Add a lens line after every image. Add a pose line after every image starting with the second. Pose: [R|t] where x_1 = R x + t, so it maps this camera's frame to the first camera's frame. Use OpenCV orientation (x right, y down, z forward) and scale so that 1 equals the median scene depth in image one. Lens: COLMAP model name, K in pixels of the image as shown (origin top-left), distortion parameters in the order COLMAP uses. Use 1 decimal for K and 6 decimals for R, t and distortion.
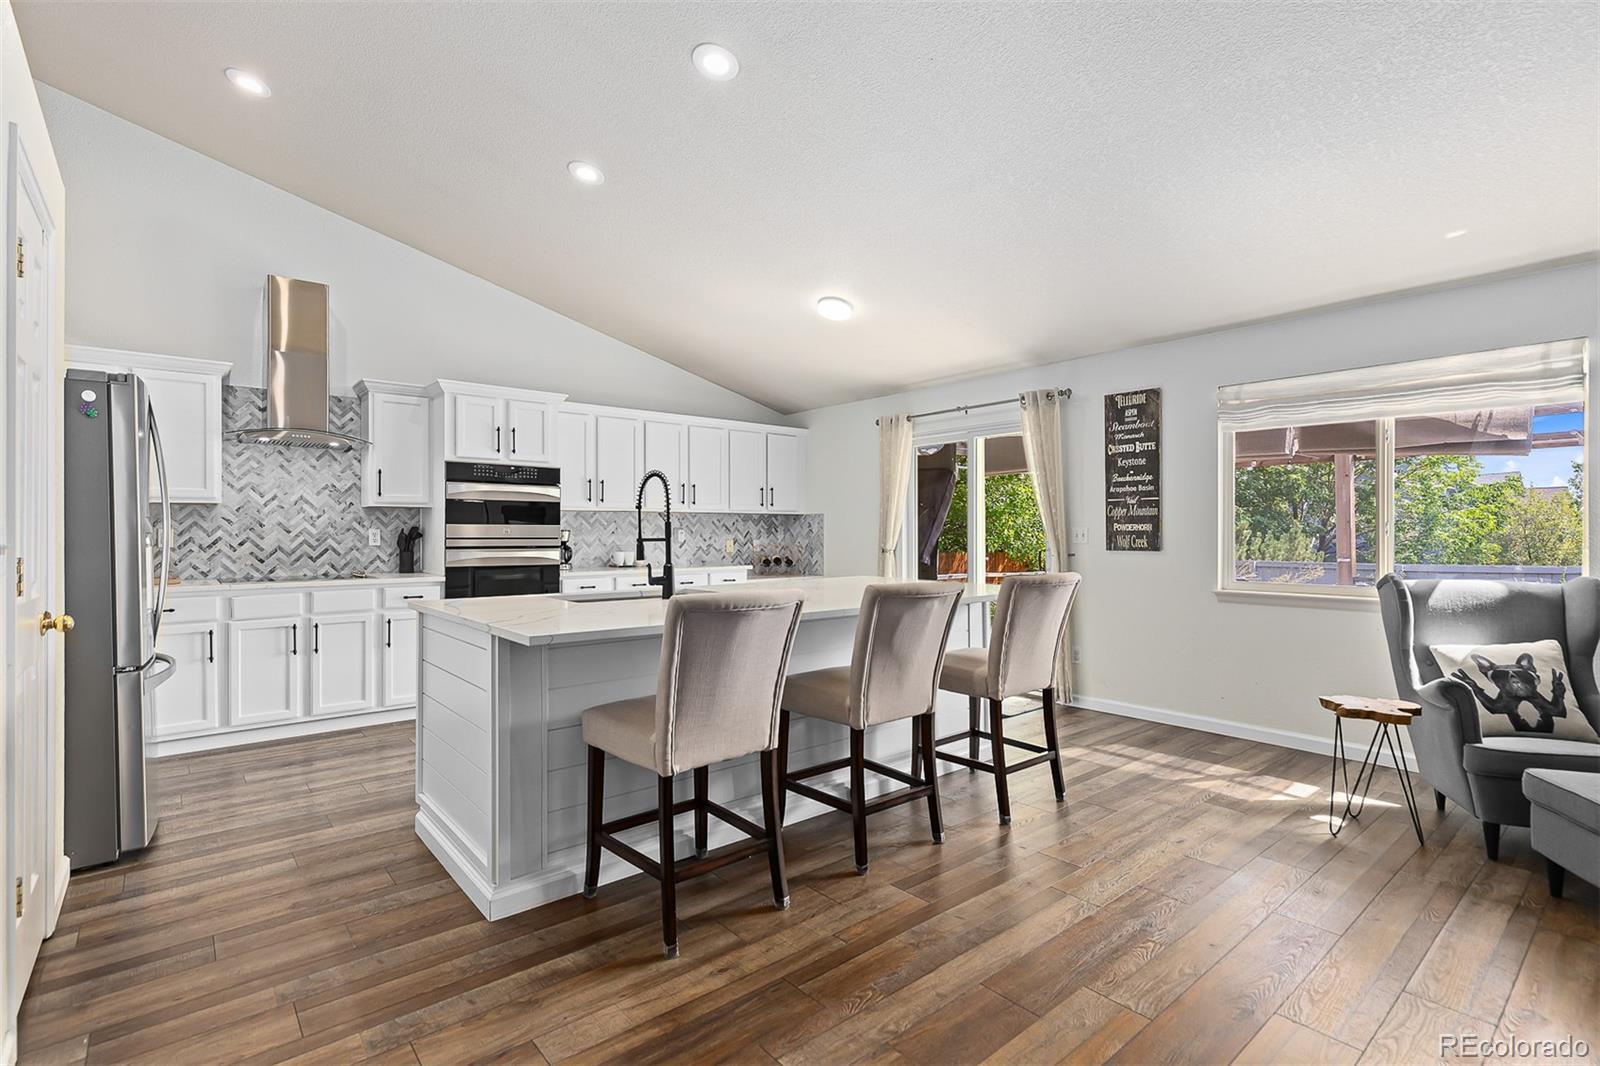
lens RADIAL K [[754.8, 0, 792.4], [0, 754.8, 528.7], [0, 0, 1]] dist [0.000054, -0.000141]
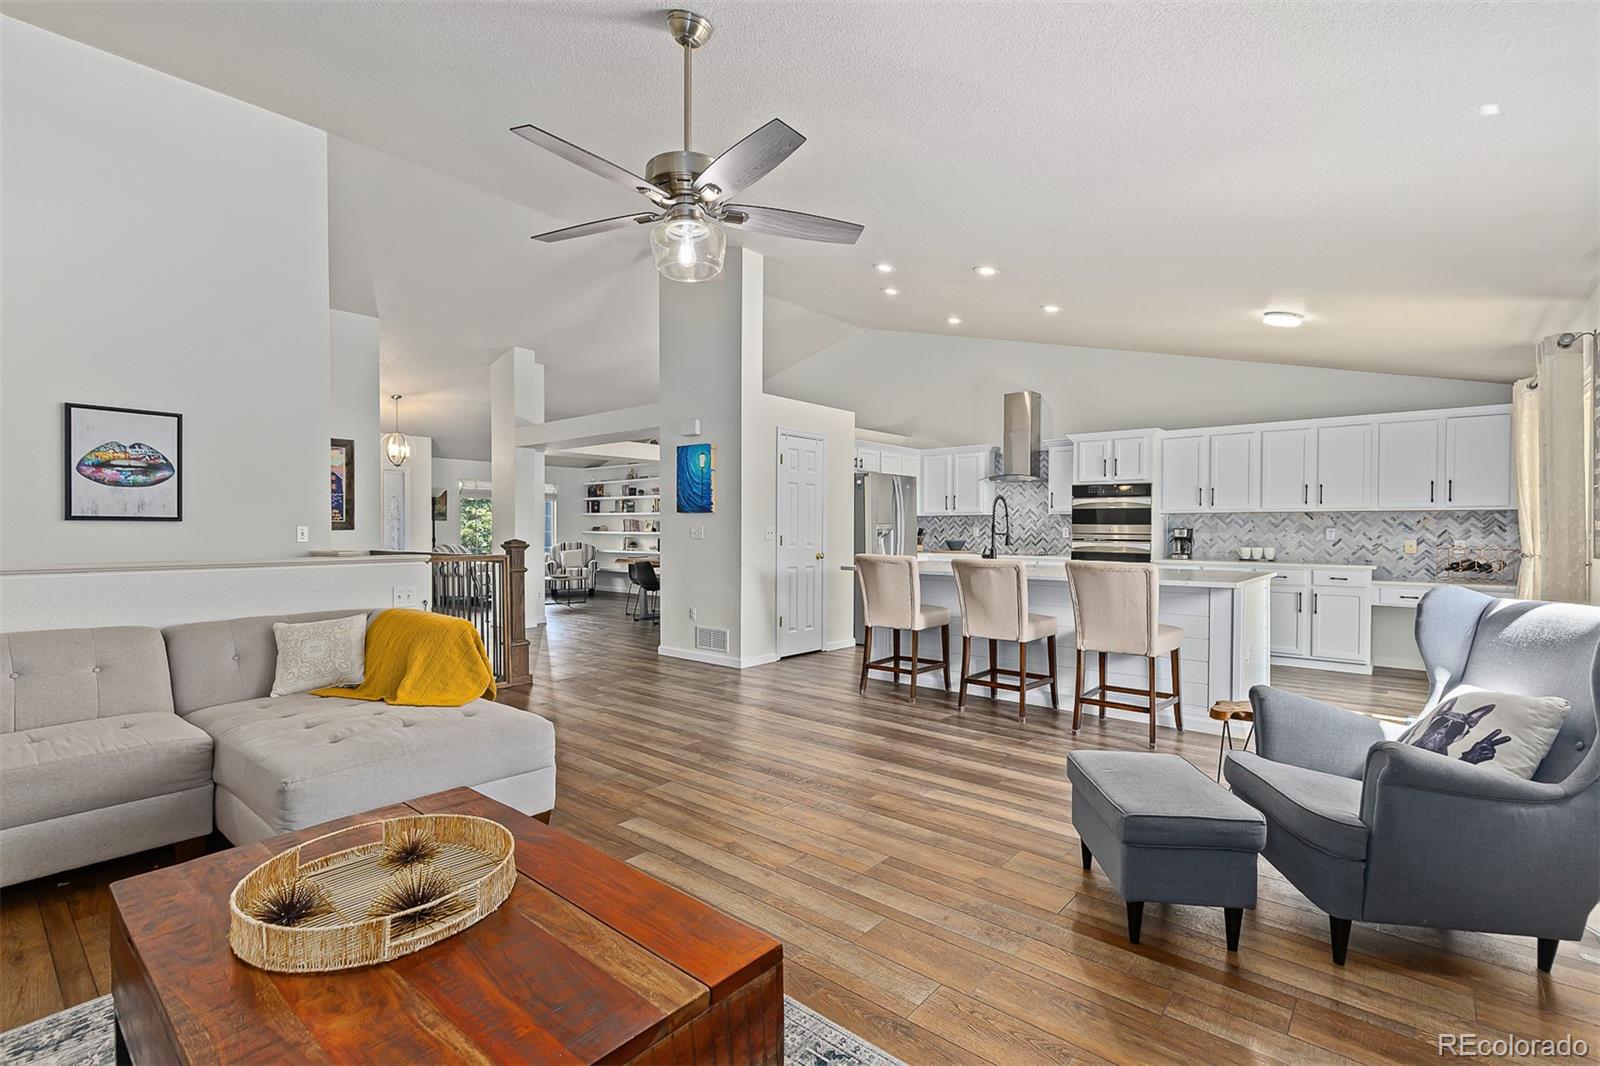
lens RADIAL K [[726.4, 0, 793.6], [0, 726.4, 537.1], [0, 0, 1]] dist [0.013434, -0.003236]
pose [[0.166045, 0.014489, -0.986012, 0.994822], [0.000803, 0.999890, 0.014828, -0.002726], [0.986118, -0.003254, 0.166015, 0.160454]]
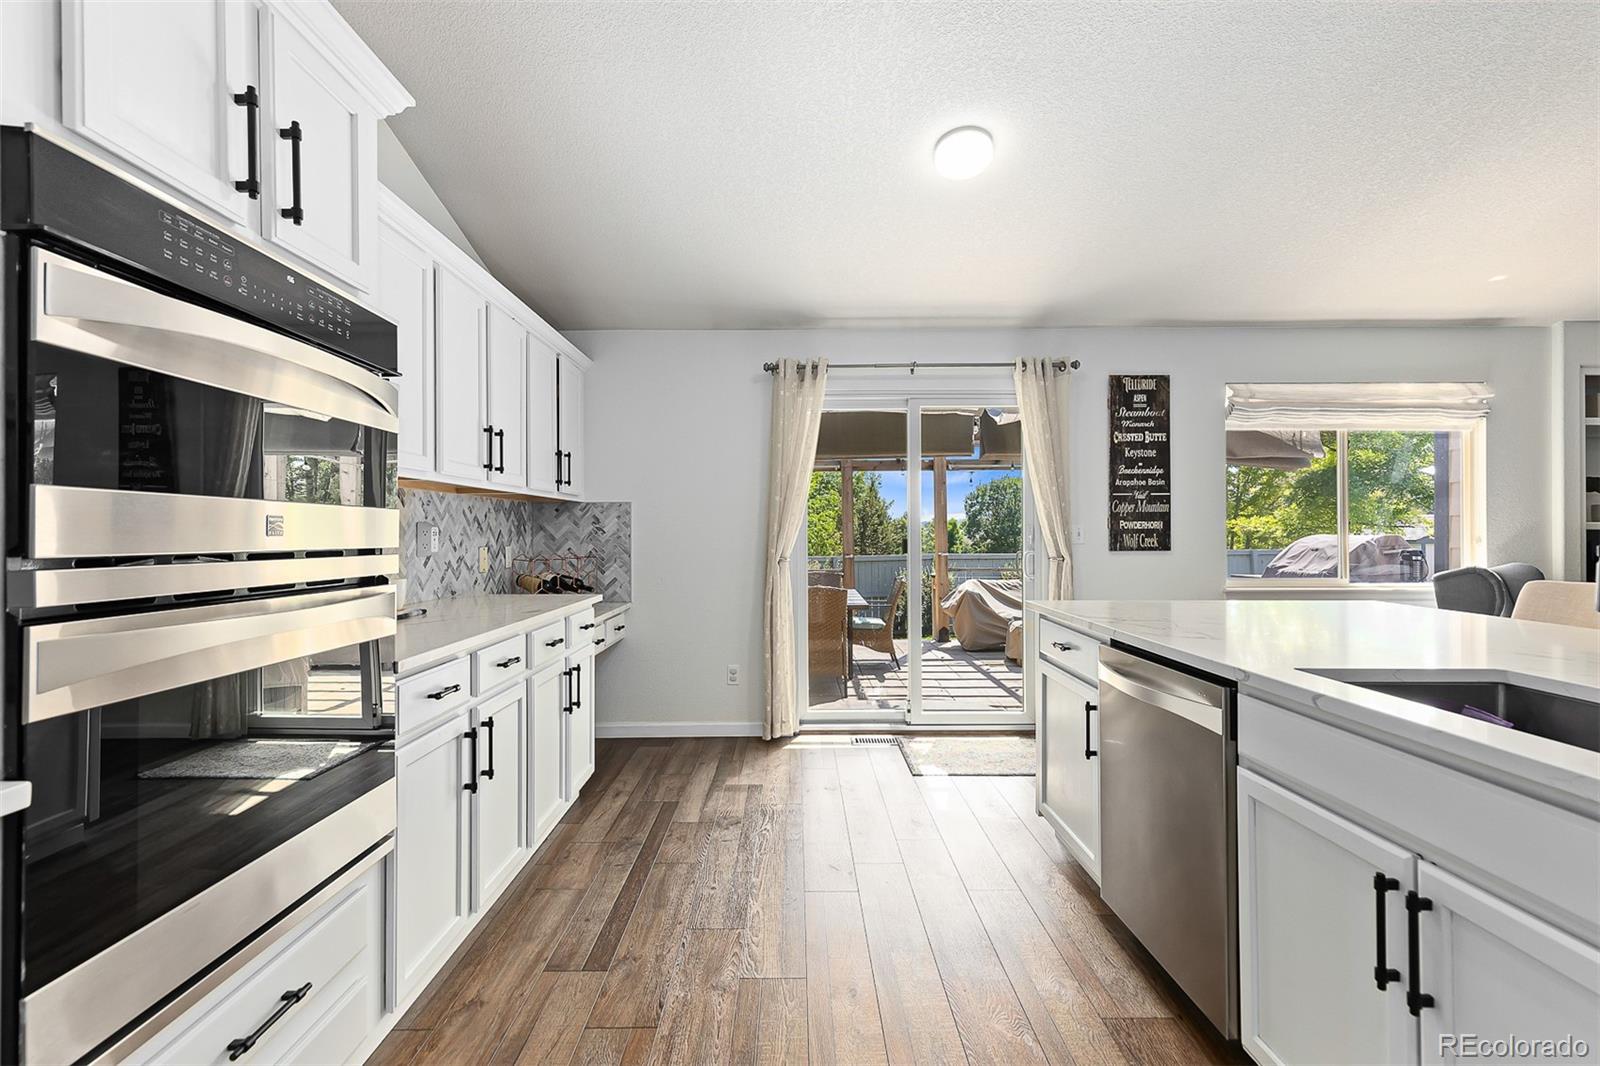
lens RADIAL K [[726.4, 0, 797.8], [0, 726.4, 534.7], [0, 0, 1]] dist [0.013434, -0.003236]
pose [[0.633437, -0.004059, 0.773784, -0.490672], [-0.001142, 0.999980, 0.006181, 0.004943], [-0.773794, -0.004799, 0.633420, 0.766060]]
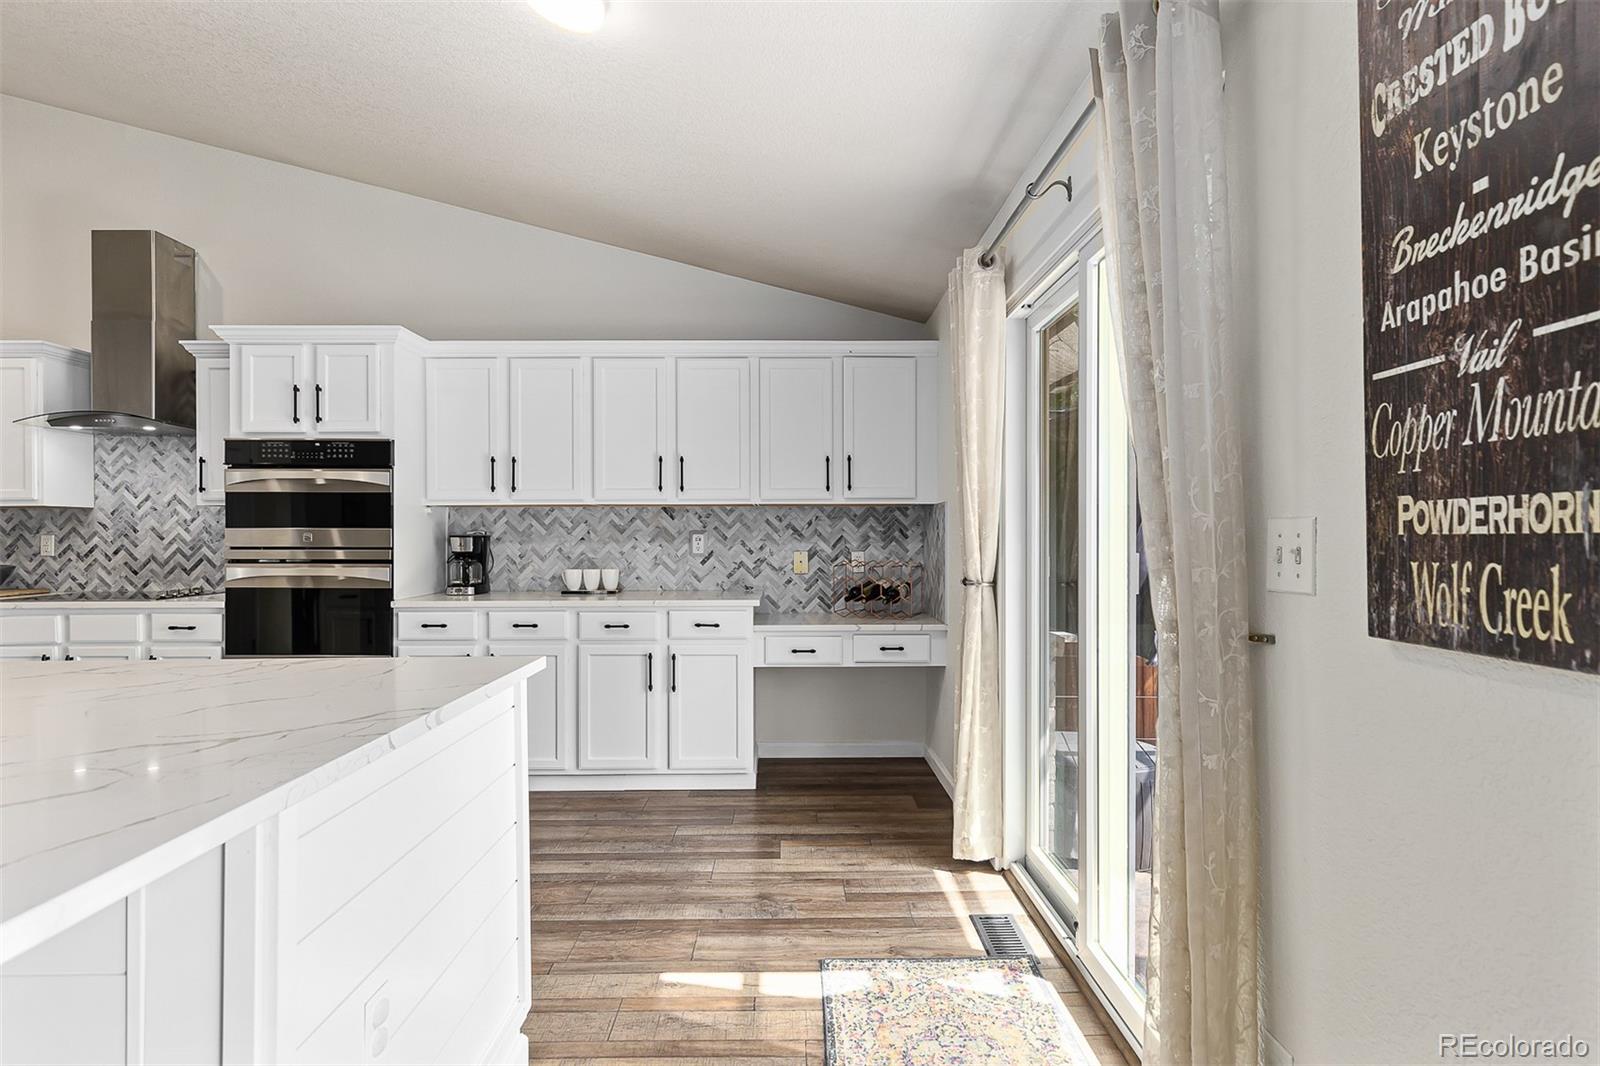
lens RADIAL K [[801.2, 0, 792.3], [0, 801.2, 536.5], [0, 0, 1]] dist [0.000150, 0.000142]
pose [[0.774556, -0.000898, -0.632504, 0.444770], [0.004394, 0.999982, 0.003962, 0.001583], [0.632490, -0.005848, 0.774547, 0.767985]]
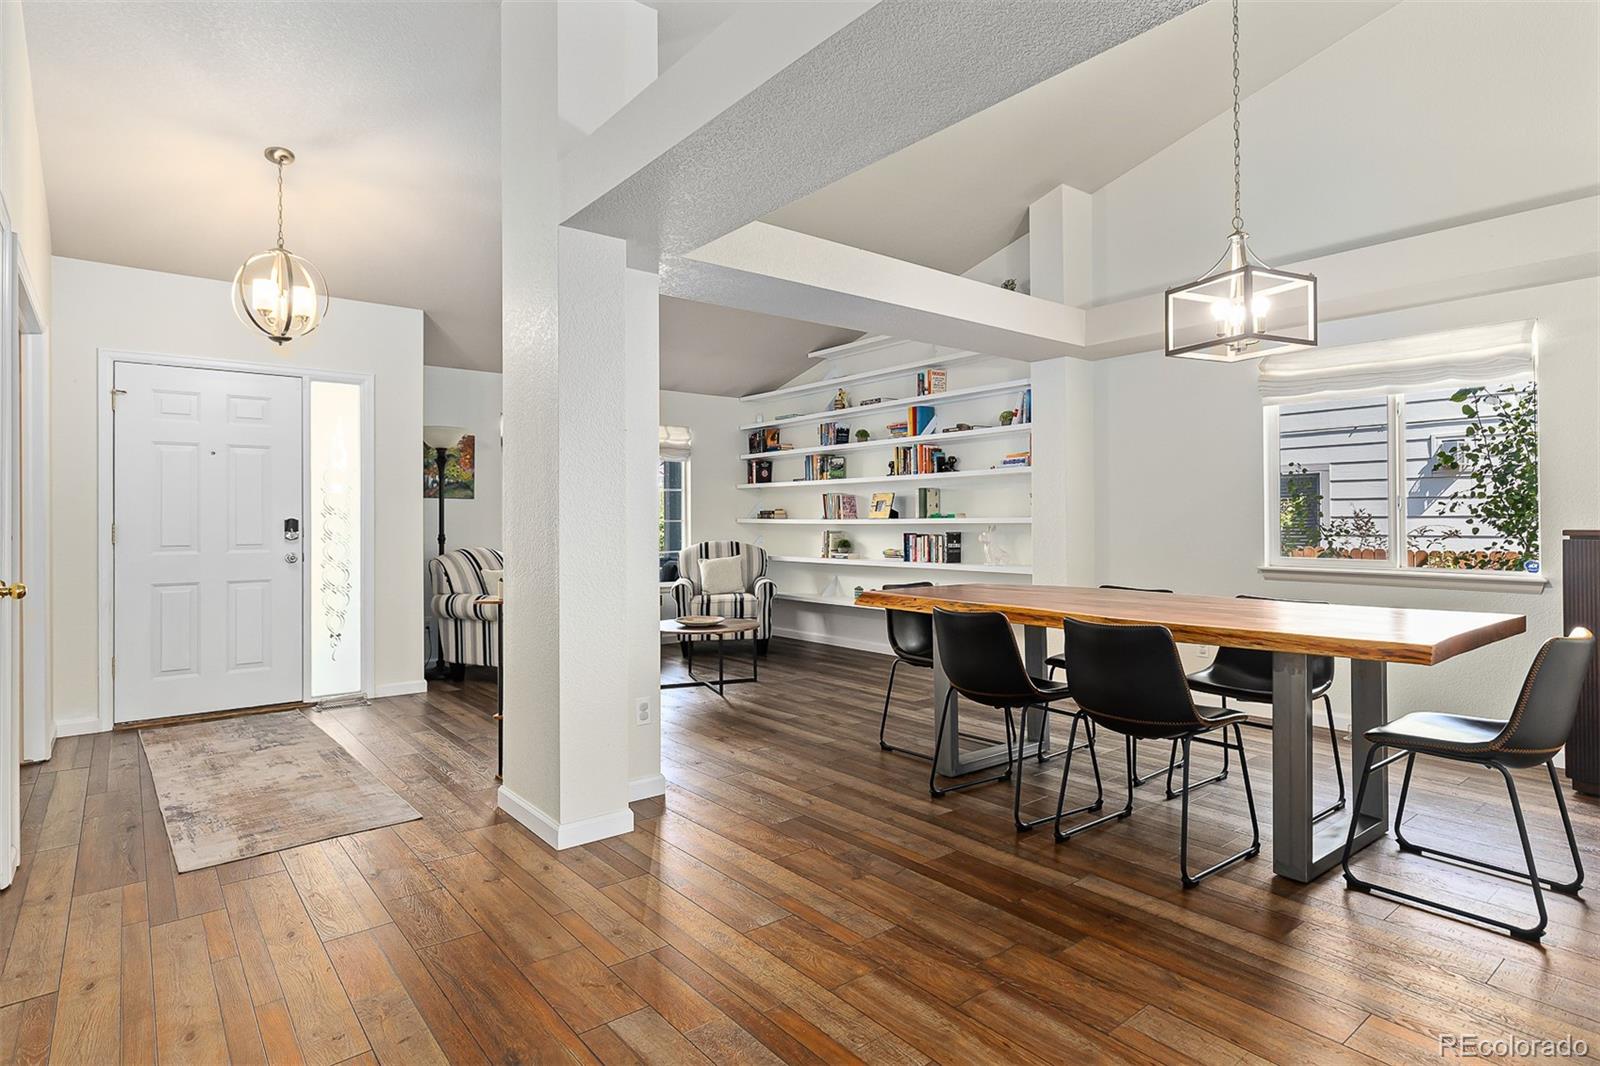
lens RADIAL K [[838.8, 0, 803.4], [0, 838.8, 514.3], [0, 0, 1]] dist [0.005876, -0.002610]
pose [[-0.012271, -0.003015, -0.999920, -0.309309], [0.008901, 0.999956, -0.003124, 0.012844], [0.999885, -0.008938, -0.012244, -0.039657]]
